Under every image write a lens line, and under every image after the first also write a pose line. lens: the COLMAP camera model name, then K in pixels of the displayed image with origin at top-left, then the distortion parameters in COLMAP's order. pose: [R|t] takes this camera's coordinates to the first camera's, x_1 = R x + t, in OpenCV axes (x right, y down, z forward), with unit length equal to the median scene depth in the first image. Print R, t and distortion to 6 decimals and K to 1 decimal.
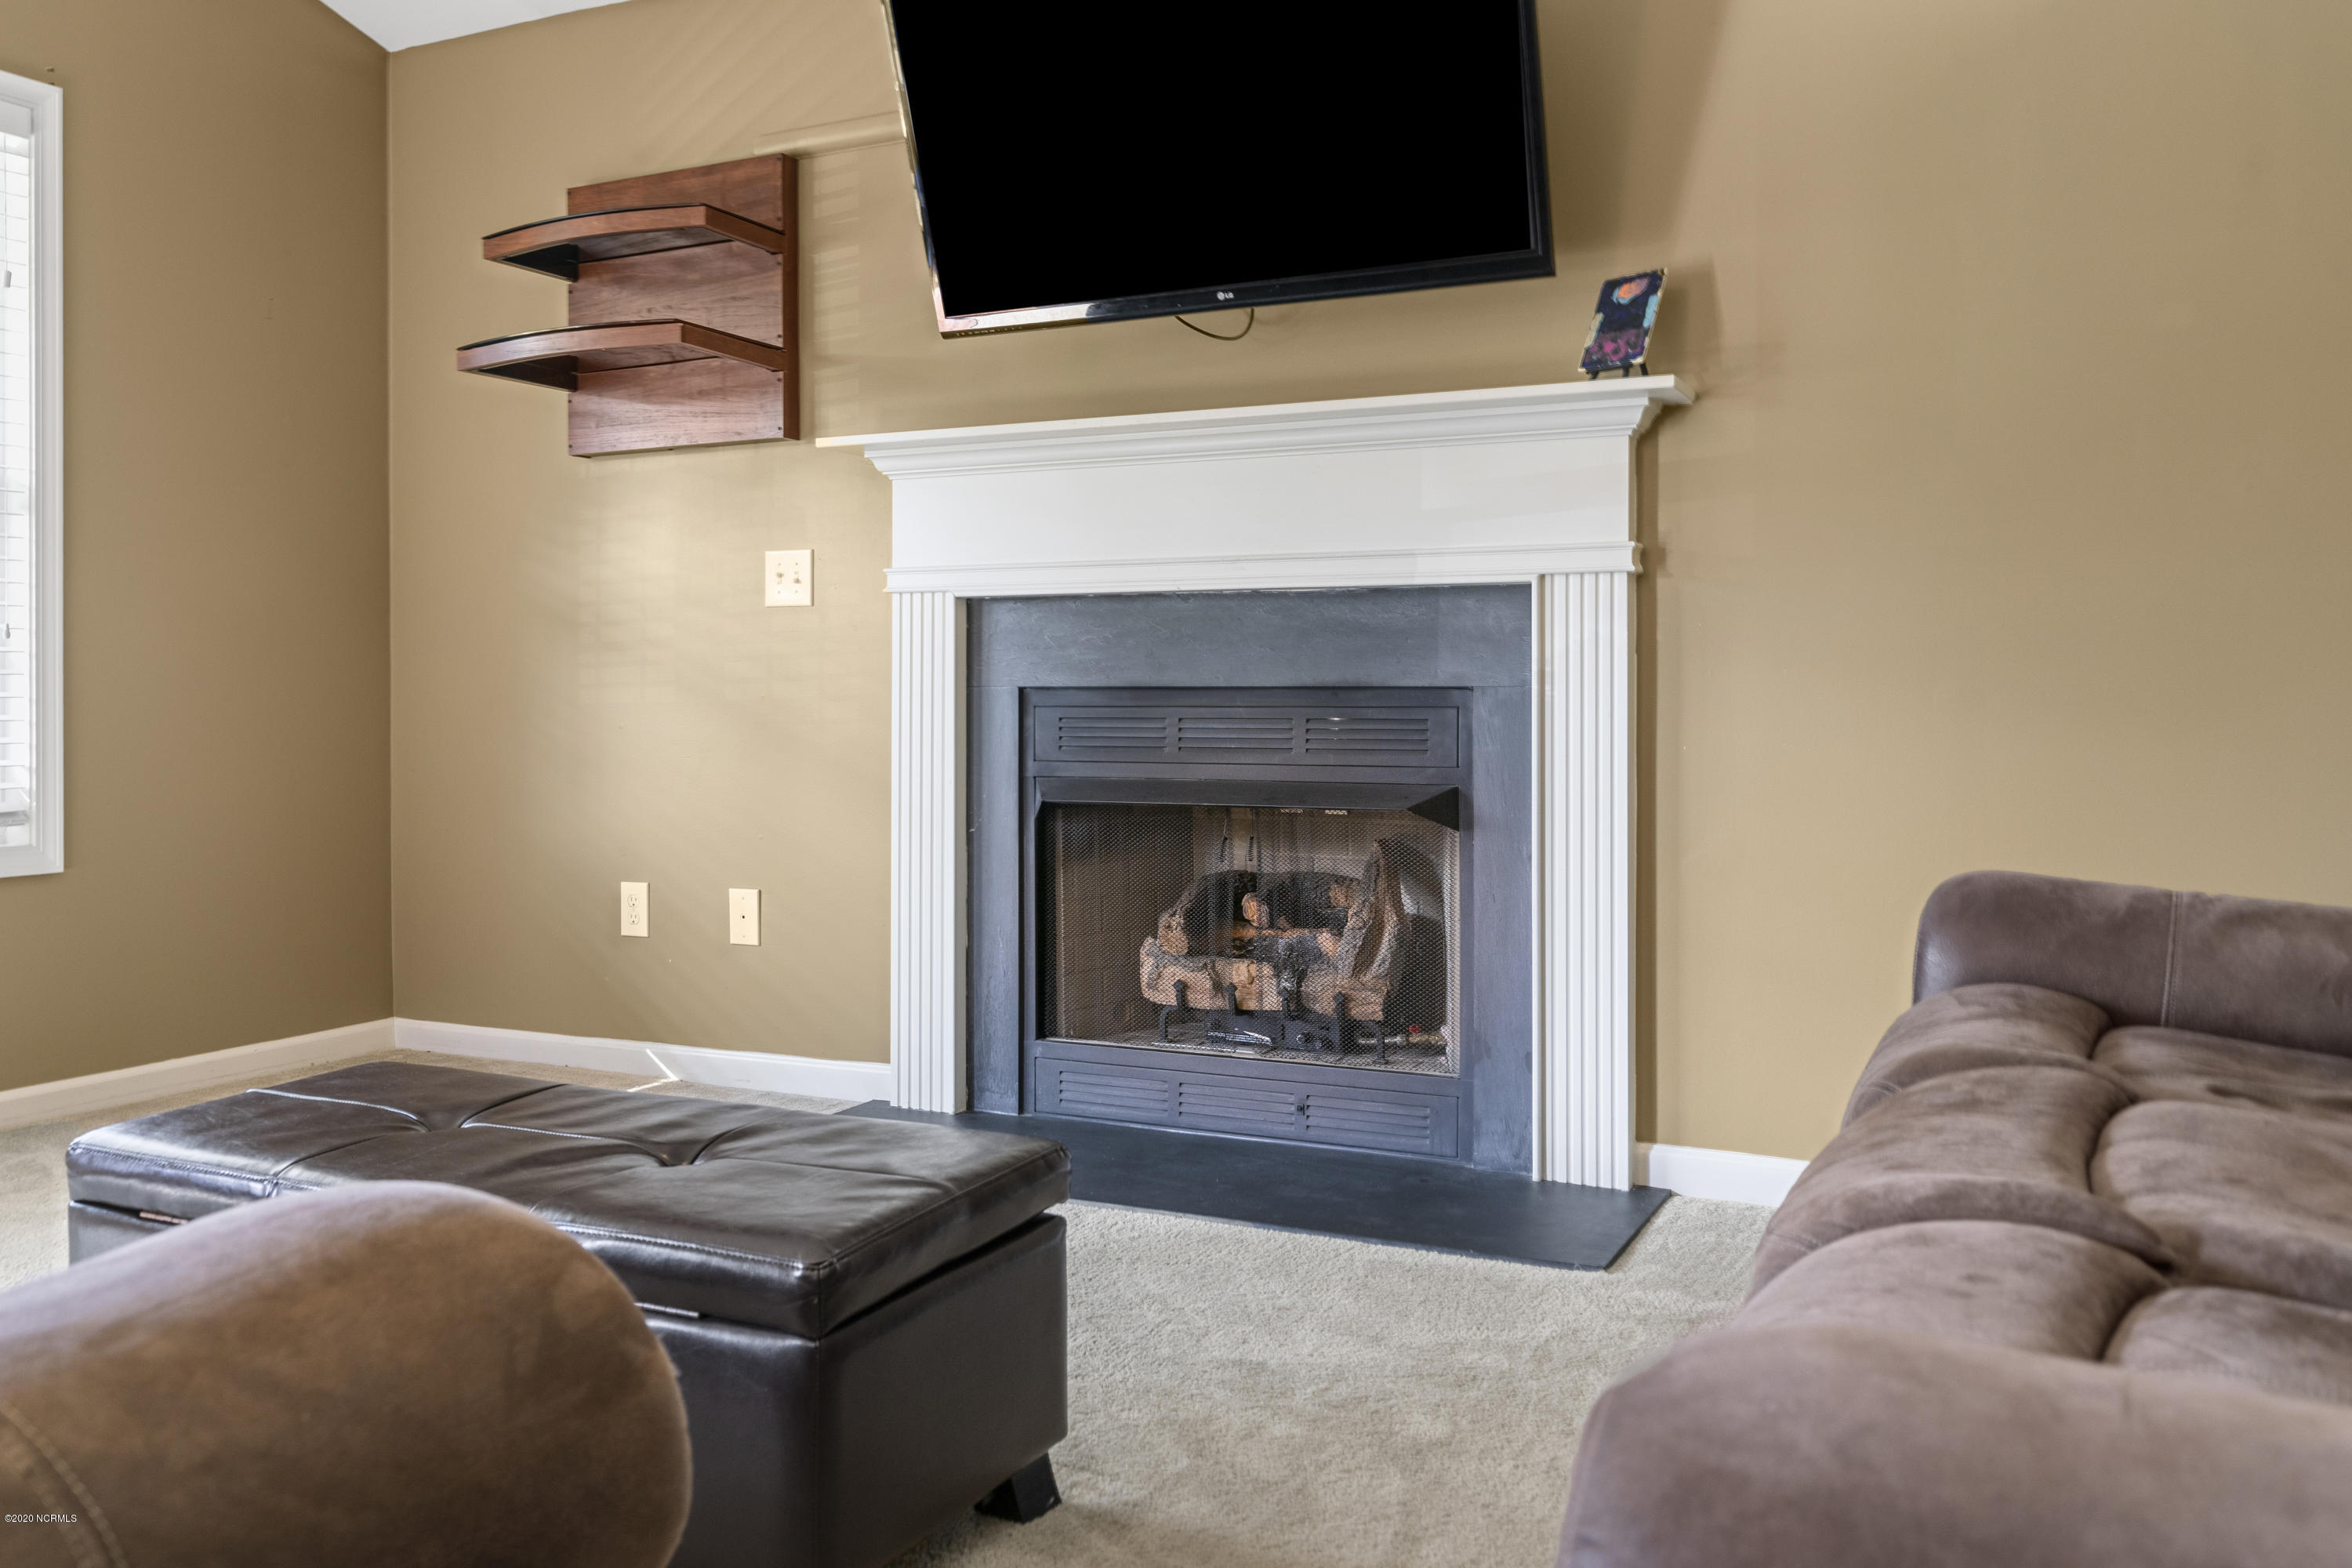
lens RADIAL K [[1865.8, 0, 1176.0], [0, 1865.8, 784.0], [0, 0, 1]] dist [-0.001069, -0.006558]
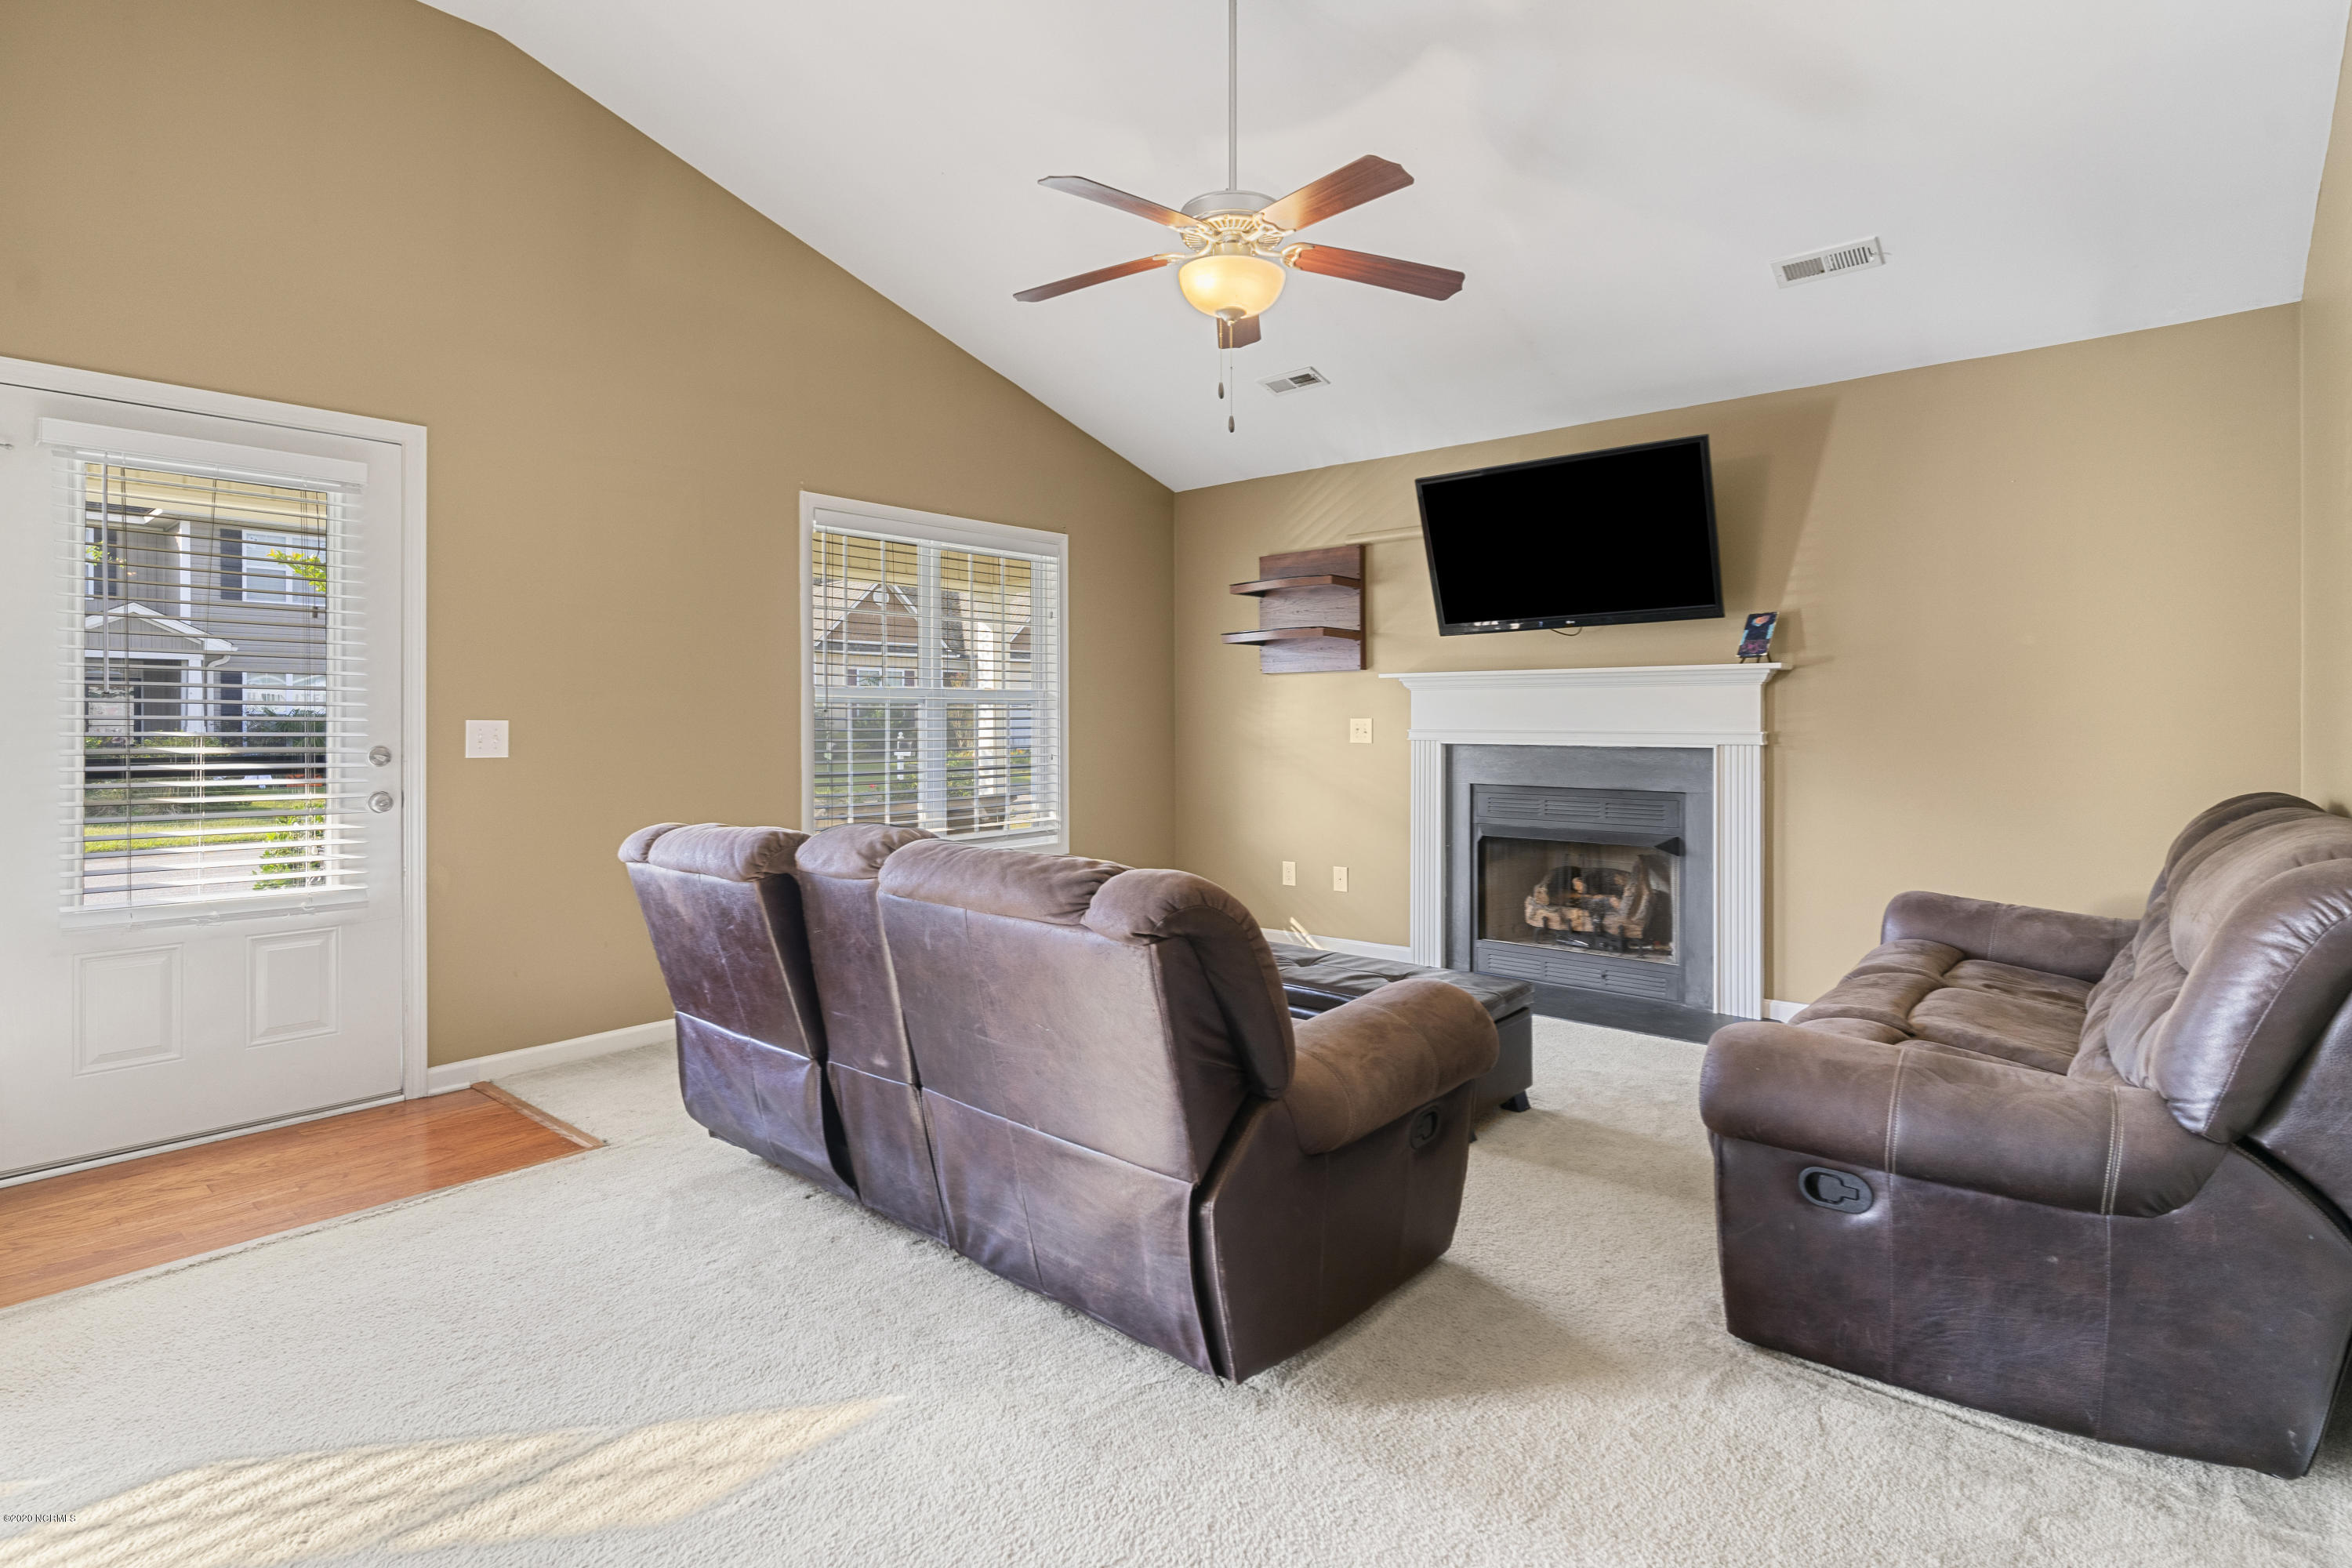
lens RADIAL K [[1160.0, 0, 1178.1], [0, 1160.0, 747.6], [0, 0, 1]] dist [-0.002304, 0.000230]
pose [[0.967881, 0.003161, -0.251390, -0.077107], [-0.007172, 0.999861, -0.015040, -0.075668], [0.251308, 0.016360, 0.967769, -0.477456]]
